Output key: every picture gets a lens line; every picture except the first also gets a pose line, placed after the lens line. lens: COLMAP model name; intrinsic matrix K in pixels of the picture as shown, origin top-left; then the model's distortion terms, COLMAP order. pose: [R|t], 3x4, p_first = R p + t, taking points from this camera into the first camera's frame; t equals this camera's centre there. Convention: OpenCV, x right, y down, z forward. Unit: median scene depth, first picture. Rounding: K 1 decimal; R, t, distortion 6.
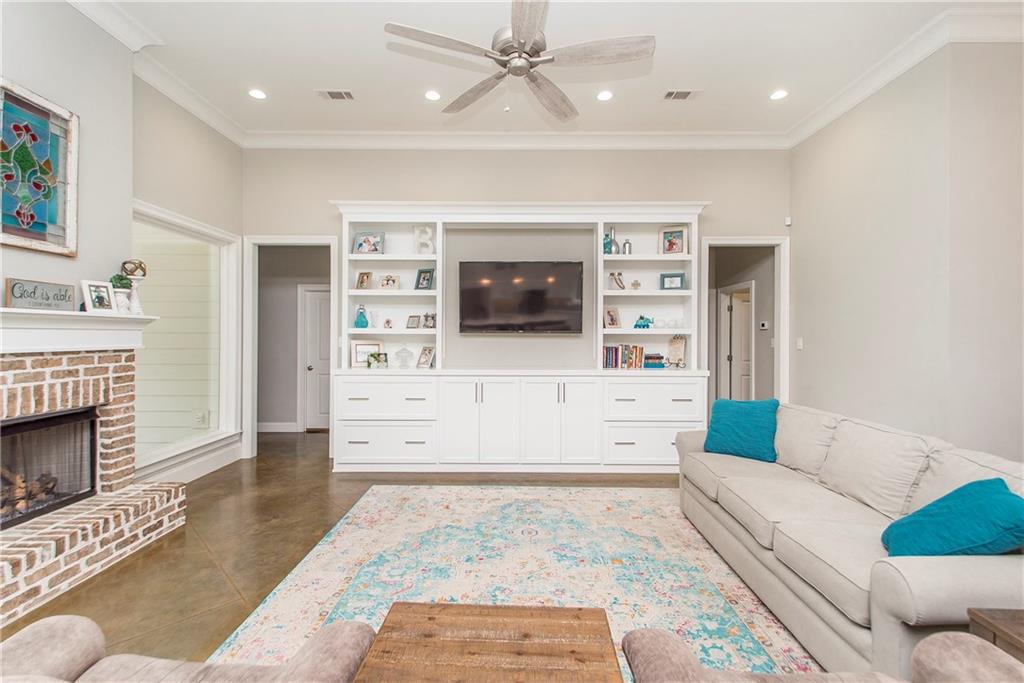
lens RADIAL K [[456.6, 0, 513.9], [0, 456.6, 337.0], [0, 0, 1]] dist [0.002638, -0.000255]
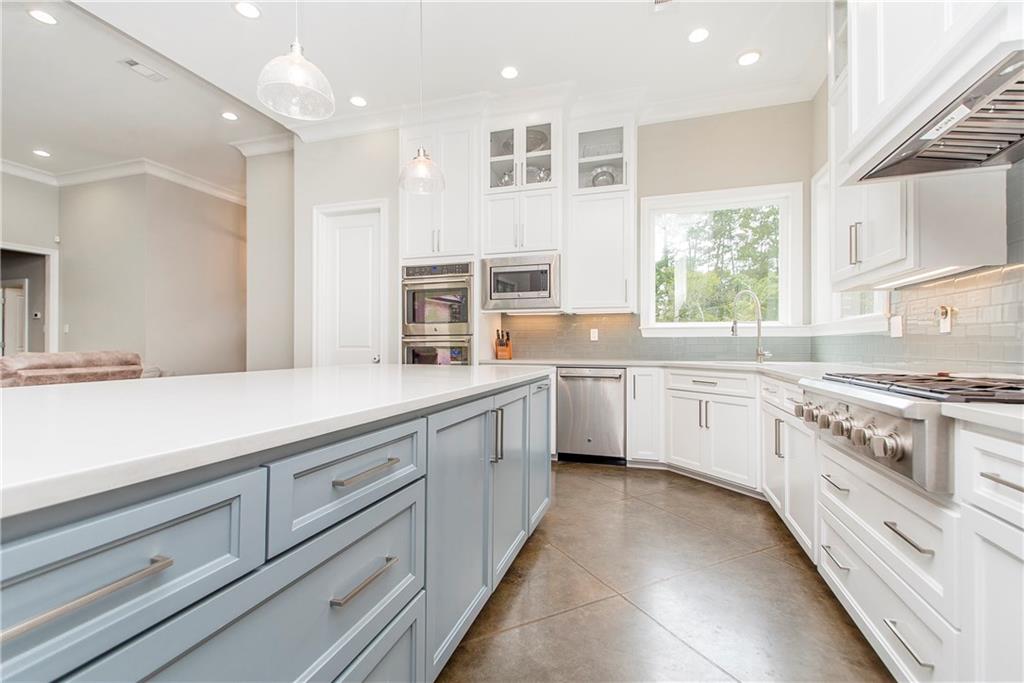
lens RADIAL K [[456.6, 0, 513.9], [0, 456.6, 337.0], [0, 0, 1]] dist [0.002638, -0.000255]
pose [[0.294735, 0.013165, 0.955488, -0.453149], [0.006334, 0.999856, -0.015731, 0.104639], [-0.955558, 0.010689, 0.294609, -1.060506]]
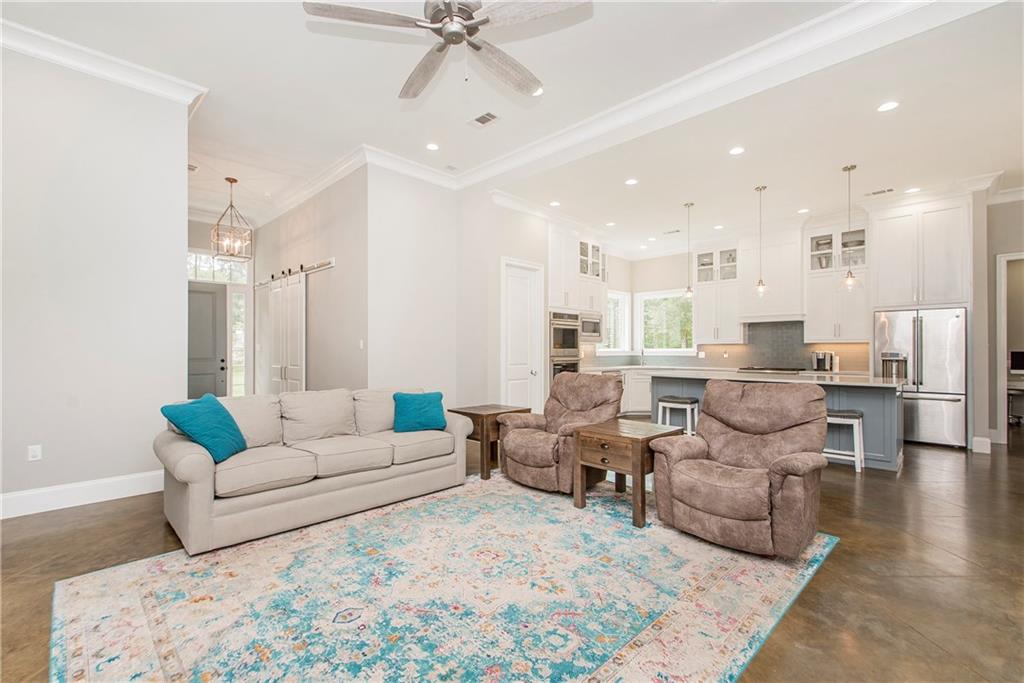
lens RADIAL K [[444.7, 0, 504.8], [0, 444.7, 349.7], [0, 0, 1]] dist [0.003710, 0.000060]
pose [[-0.706861, -0.002748, 0.707347, -0.555469], [0.000047, 0.999992, 0.003933, 0.038380], [-0.707352, 0.002813, -0.706856, 1.234965]]
